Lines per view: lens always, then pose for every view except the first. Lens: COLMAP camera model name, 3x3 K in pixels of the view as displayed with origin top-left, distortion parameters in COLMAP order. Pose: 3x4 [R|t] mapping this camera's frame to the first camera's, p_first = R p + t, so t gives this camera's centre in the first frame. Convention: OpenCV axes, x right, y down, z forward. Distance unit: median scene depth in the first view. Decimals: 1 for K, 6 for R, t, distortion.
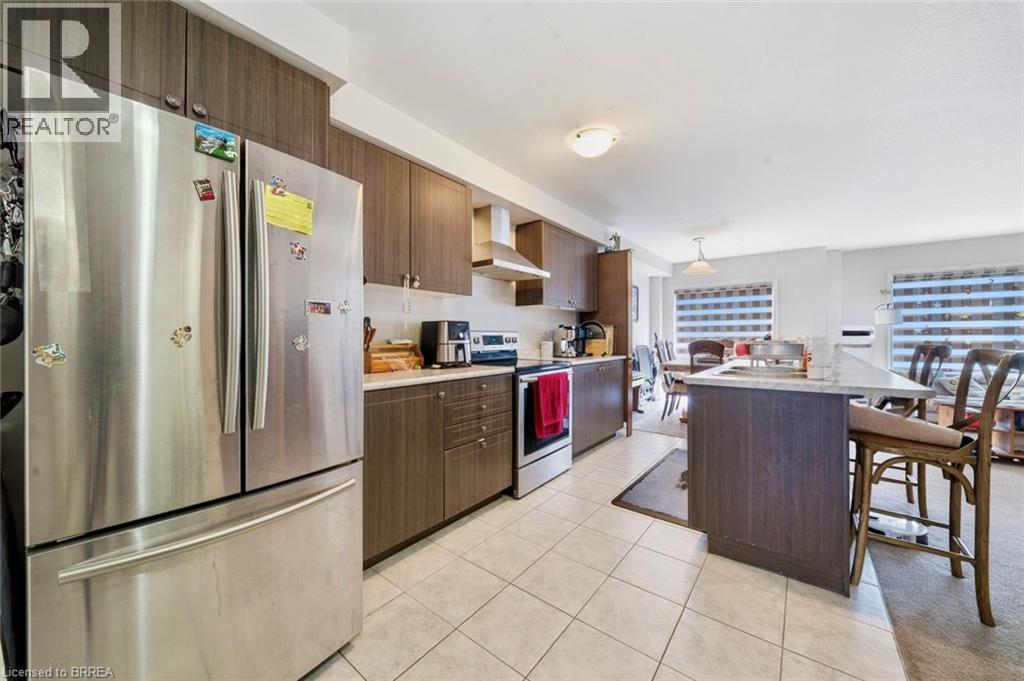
lens RADIAL K [[361.7, 0, 514.1], [0, 361.7, 338.6], [0, 0, 1]] dist [-0.011780, 0.000024]
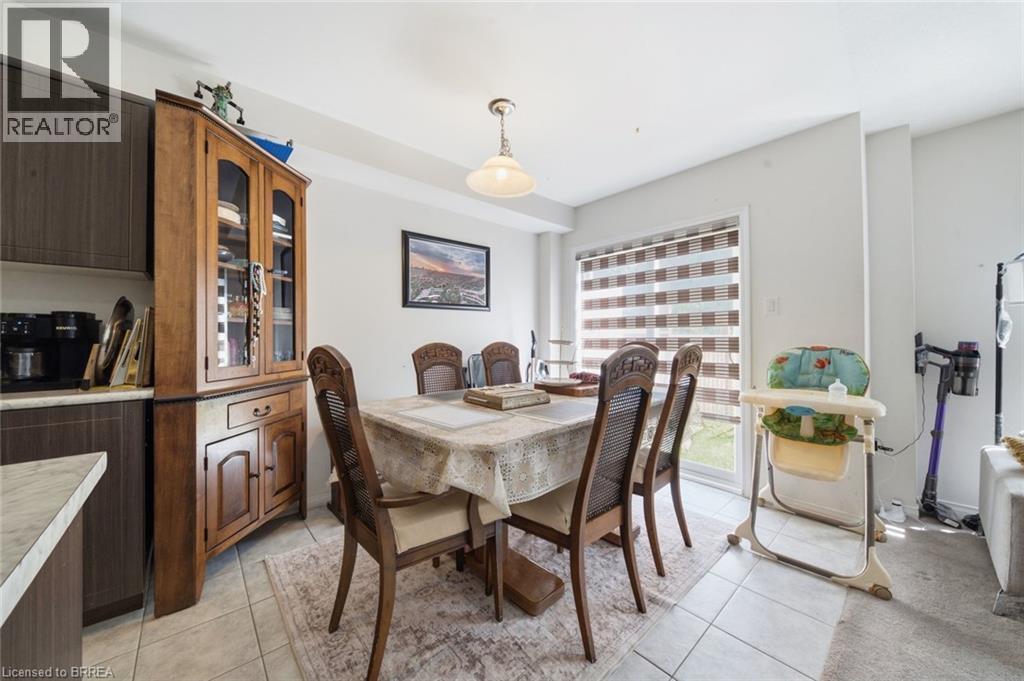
lens RADIAL K [[361.7, 0, 514.1], [0, 361.7, 338.6], [0, 0, 1]] dist [-0.011780, 0.000024]
pose [[0.987193, 0.001013, -0.159528, 0.504579], [-0.002095, 0.999976, -0.006610, 0.000042], [0.159517, 0.006859, 0.987171, 0.498144]]
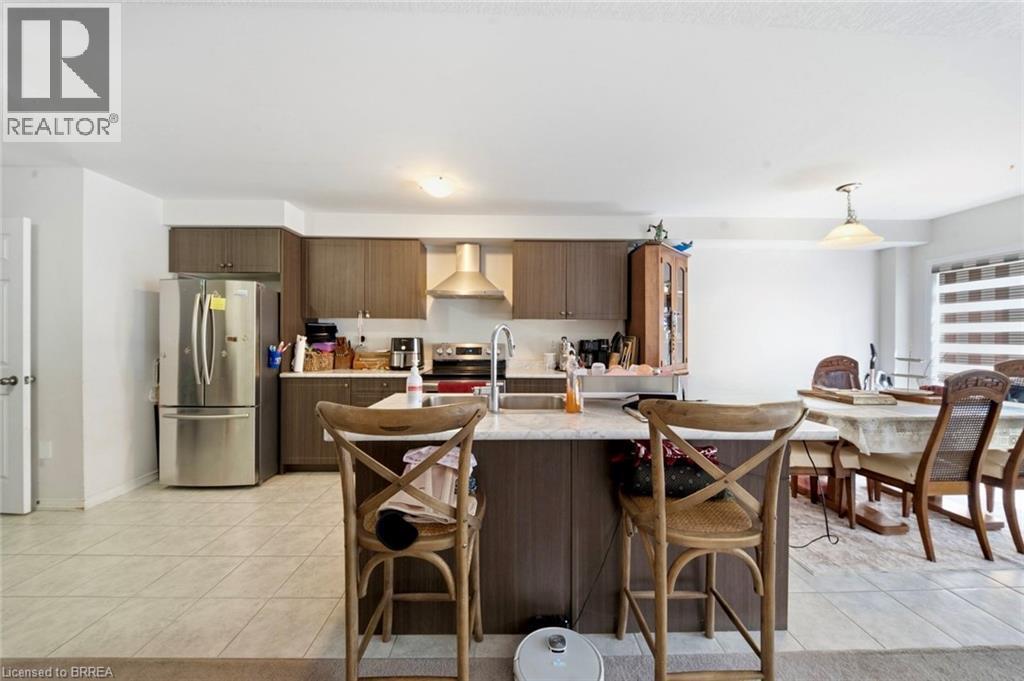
lens RADIAL K [[361.7, 0, 514.1], [0, 361.7, 338.6], [0, 0, 1]] dist [-0.011780, 0.000024]
pose [[0.644629, 0.008298, -0.764450, 0.515728], [-0.009745, 0.999949, 0.002636, -0.022947], [0.764433, 0.005750, 0.644677, 0.180769]]
